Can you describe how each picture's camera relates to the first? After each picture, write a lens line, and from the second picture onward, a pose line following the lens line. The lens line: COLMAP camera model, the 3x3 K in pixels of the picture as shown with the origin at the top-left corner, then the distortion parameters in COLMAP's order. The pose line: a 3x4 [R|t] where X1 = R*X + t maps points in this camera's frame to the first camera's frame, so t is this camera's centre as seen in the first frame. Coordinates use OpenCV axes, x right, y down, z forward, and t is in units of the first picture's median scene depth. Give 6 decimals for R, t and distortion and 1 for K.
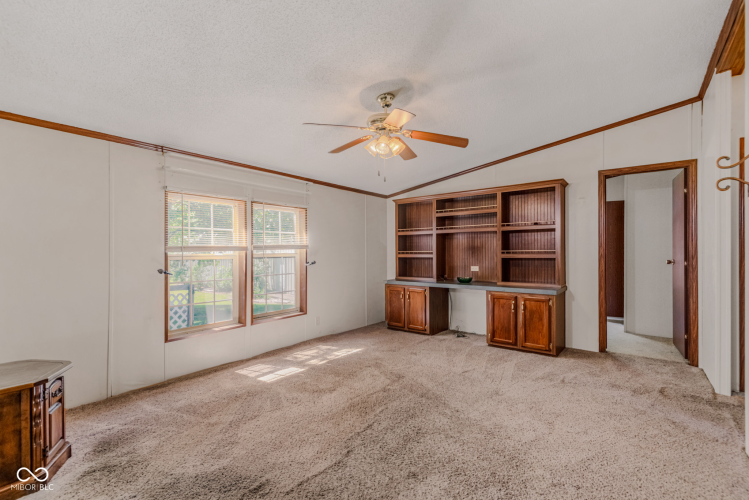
lens RADIAL K [[349.4, 0, 379.6], [0, 349.4, 253.1], [0, 0, 1]] dist [0.017055, -0.003189]
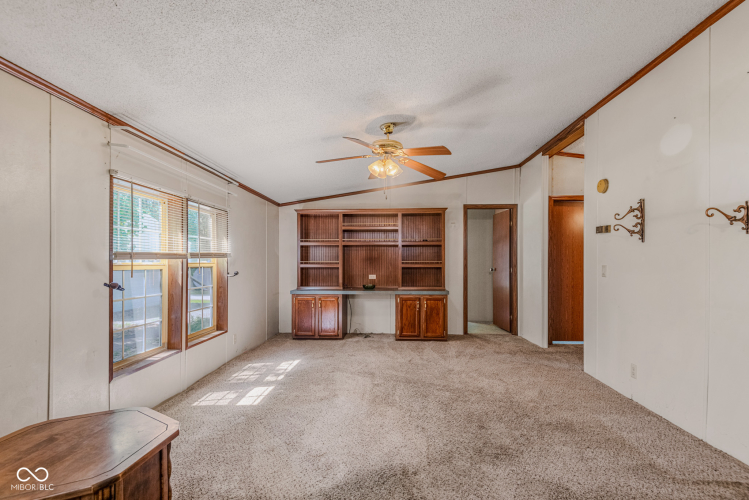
lens RADIAL K [[349.4, 0, 388.9], [0, 349.4, 263.1], [0, 0, 1]] dist [0.017055, -0.003189]
pose [[0.815306, 0.003114, 0.579022, -0.454414], [-0.001544, 0.999994, -0.003204, 0.004266], [-0.579028, 0.001718, 0.815306, 0.050919]]
